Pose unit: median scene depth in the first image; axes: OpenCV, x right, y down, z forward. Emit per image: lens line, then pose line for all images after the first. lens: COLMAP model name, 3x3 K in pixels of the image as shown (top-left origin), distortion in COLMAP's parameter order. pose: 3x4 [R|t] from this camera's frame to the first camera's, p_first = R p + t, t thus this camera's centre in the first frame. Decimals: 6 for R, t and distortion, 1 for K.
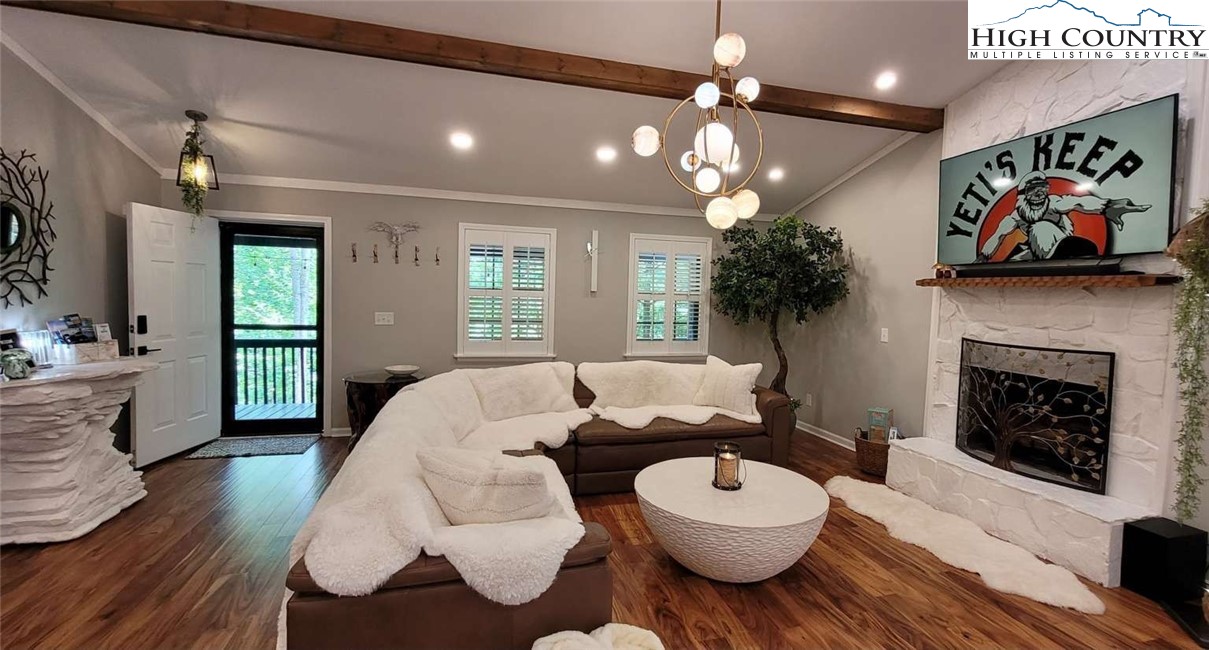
lens RADIAL K [[509.9, 0, 631.2], [0, 509.9, 321.5], [0, 0, 1]] dist [0.008871, 0.000209]
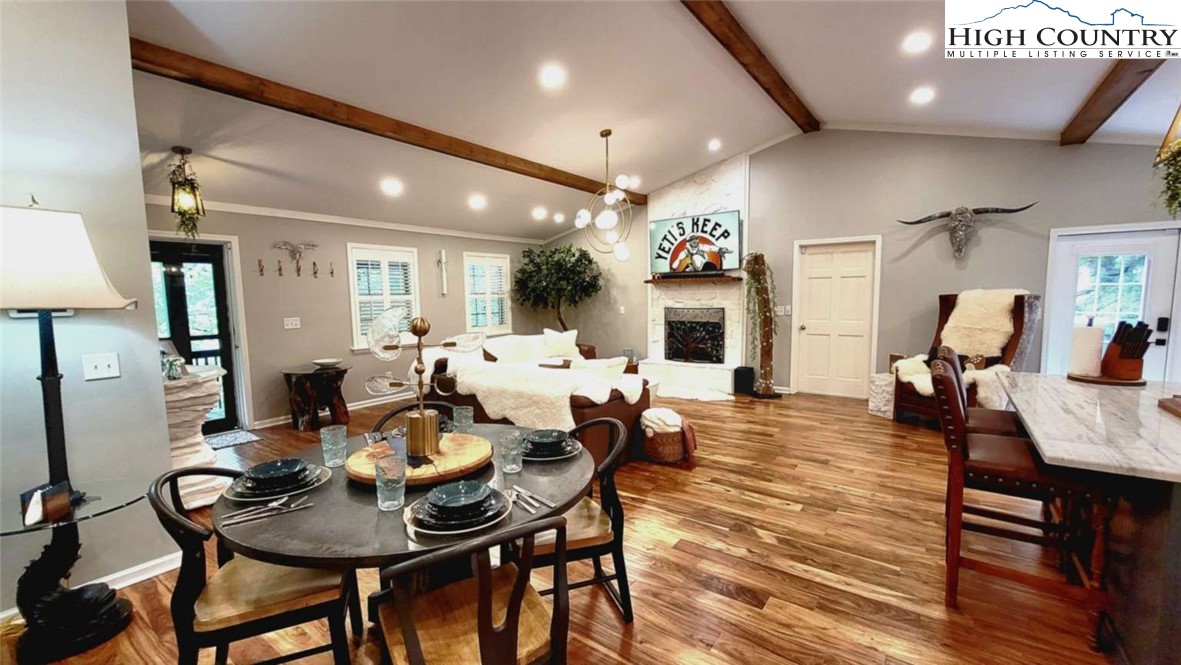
lens RADIAL K [[466.3, 0, 566.7], [0, 466.3, 338.6], [0, 0, 1]] dist [0.002394, 0.000263]
pose [[0.814856, -0.095033, 0.571821, -0.868215], [0.070142, 0.995386, 0.065474, 0.004989], [-0.575404, -0.013244, 0.817762, -0.375368]]
